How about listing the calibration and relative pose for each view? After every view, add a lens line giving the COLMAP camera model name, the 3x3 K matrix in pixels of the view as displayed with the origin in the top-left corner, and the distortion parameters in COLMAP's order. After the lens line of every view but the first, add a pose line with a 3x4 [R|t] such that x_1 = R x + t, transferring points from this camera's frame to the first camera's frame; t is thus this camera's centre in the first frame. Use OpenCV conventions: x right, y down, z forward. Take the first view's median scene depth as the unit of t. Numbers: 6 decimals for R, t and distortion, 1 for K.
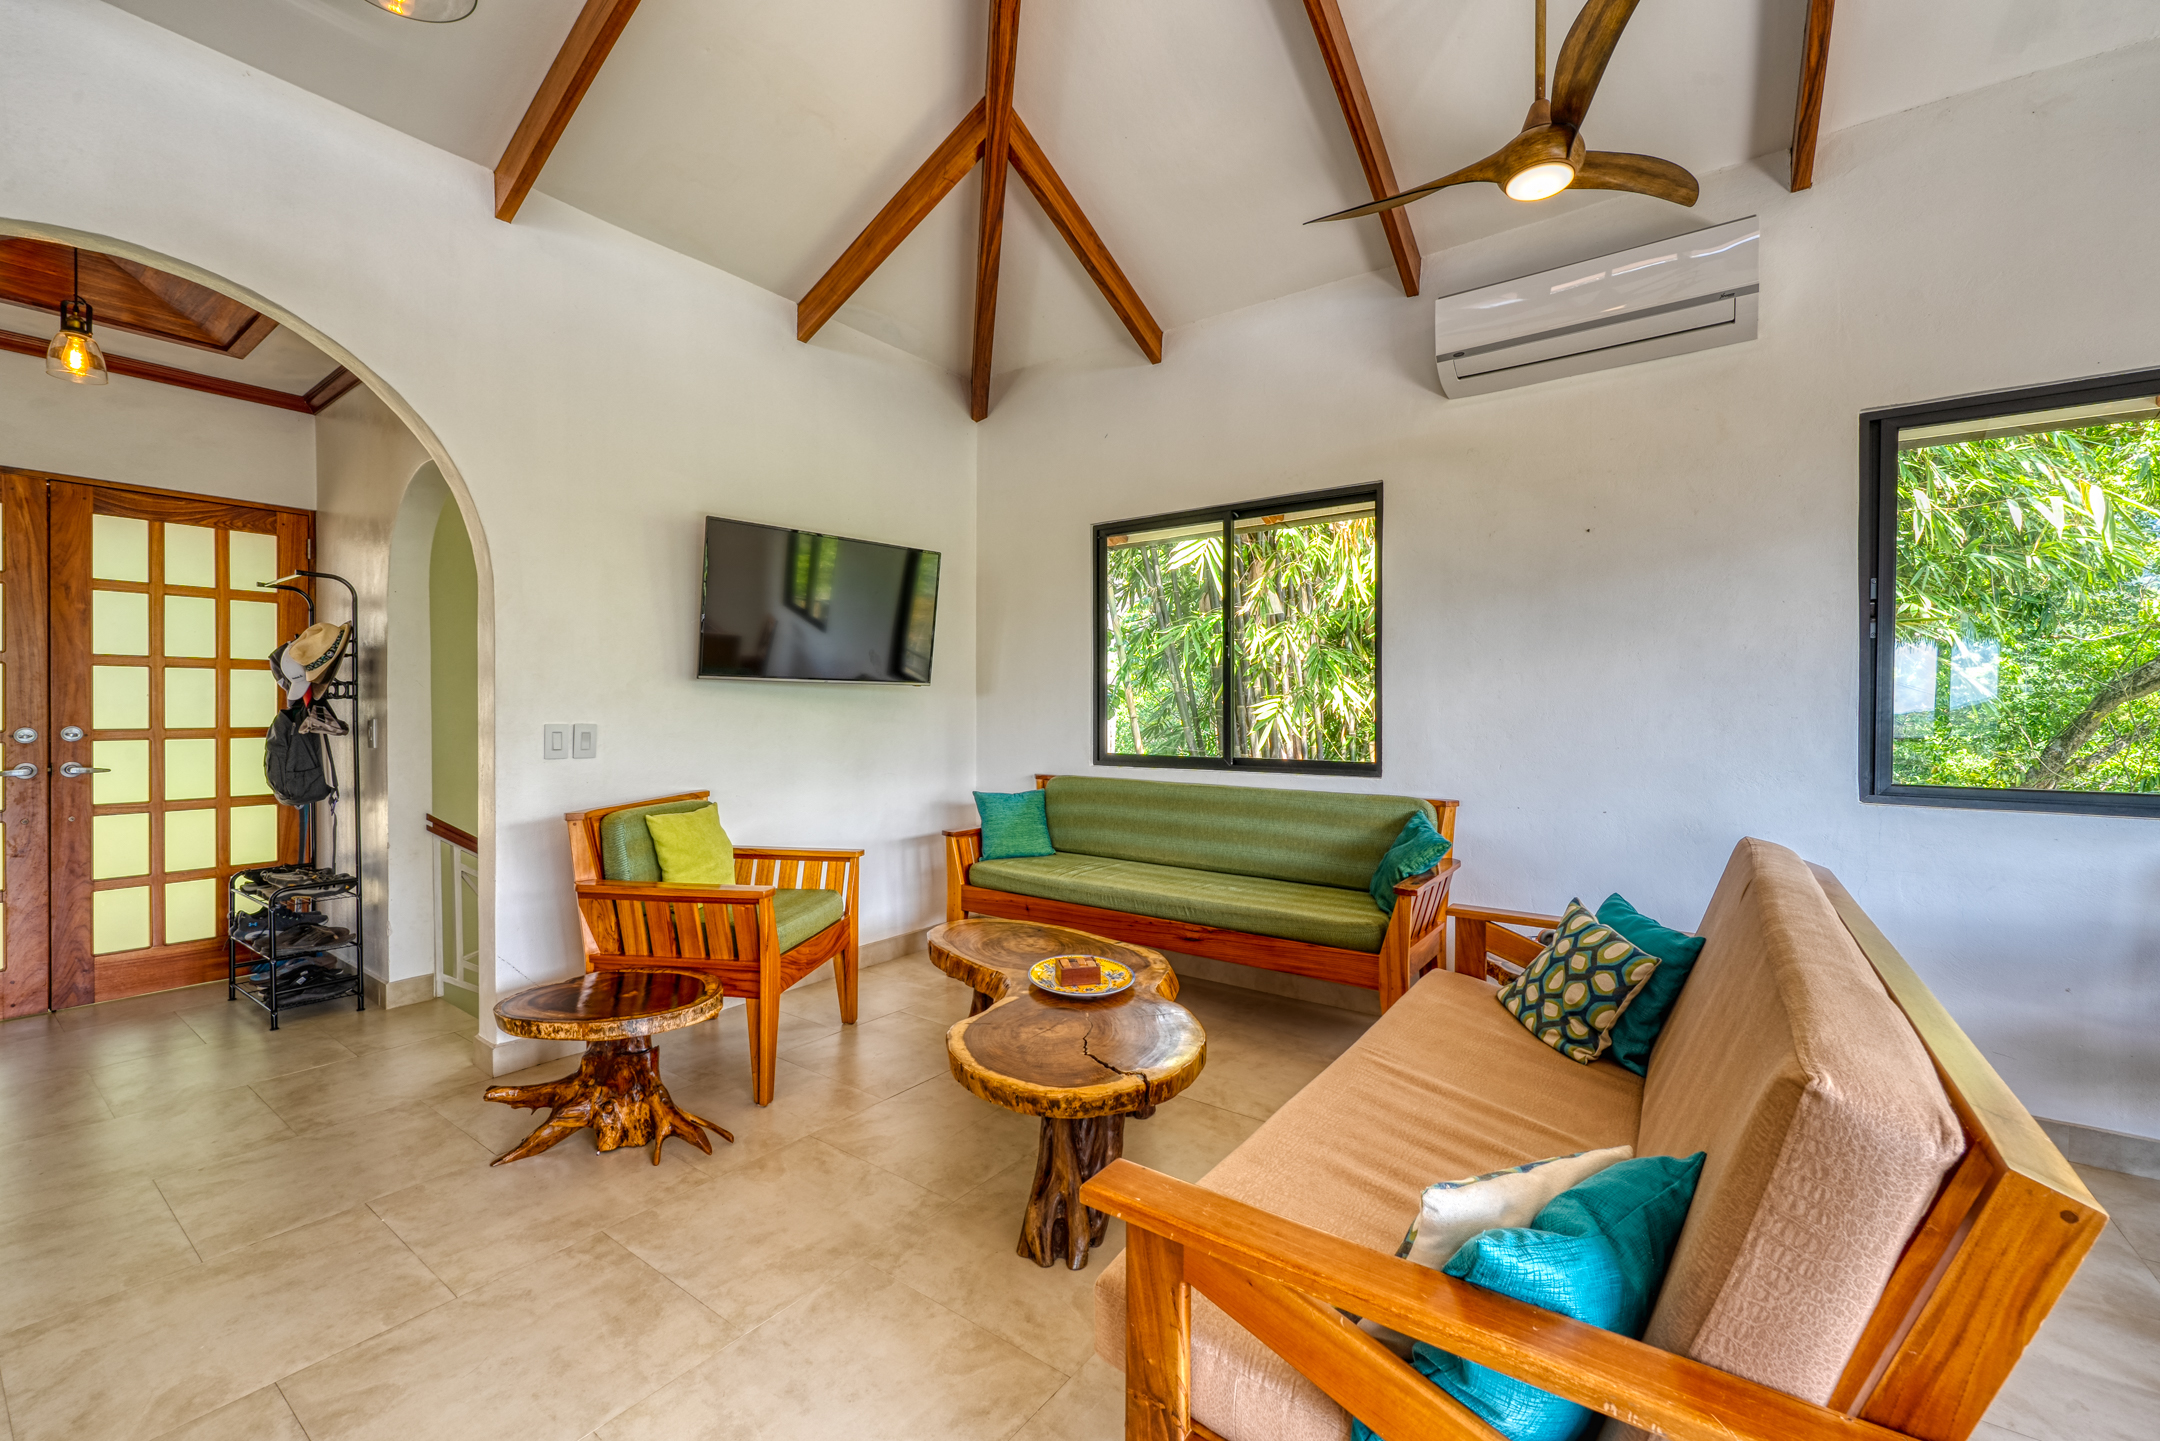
lens RADIAL K [[883.1, 0, 1081.9], [0, 883.1, 720.7], [0, 0, 1]] dist [-0.000420, -0.000640]
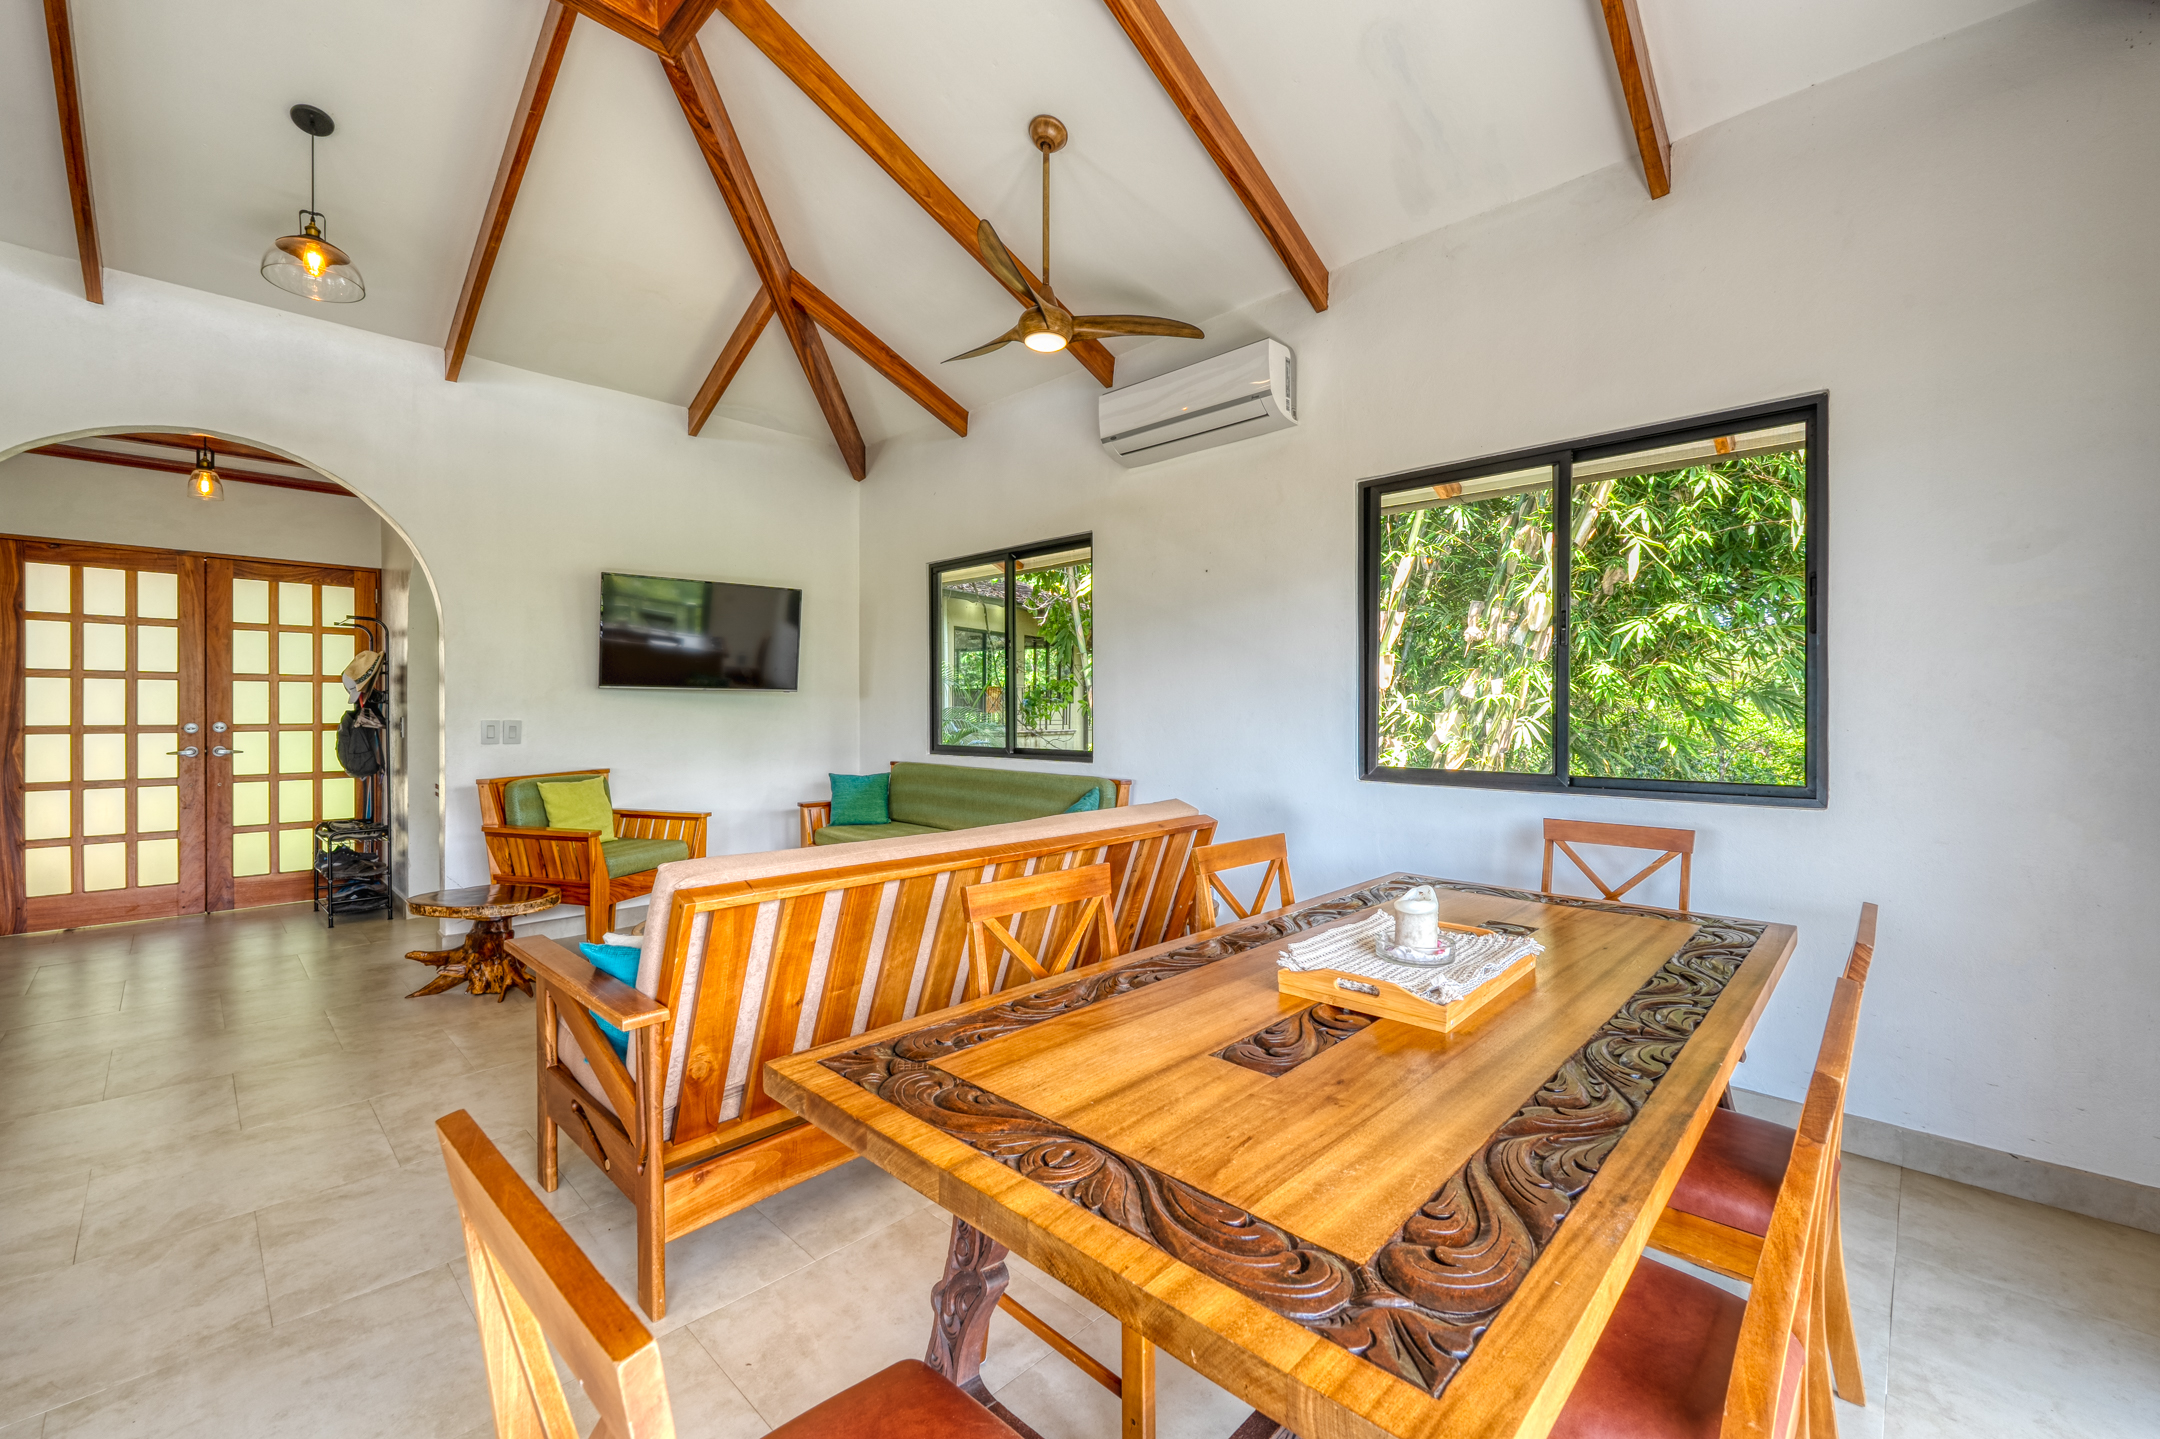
lens RADIAL K [[883.1, 0, 1097.5], [0, 883.1, 723.5], [0, 0, 1]] dist [-0.000420, -0.000640]
pose [[0.990440, 0.000901, -0.137940, 0.514200], [-0.000233, 0.999988, 0.004860, 0.001030], [0.137943, -0.004782, 0.990429, -0.263295]]
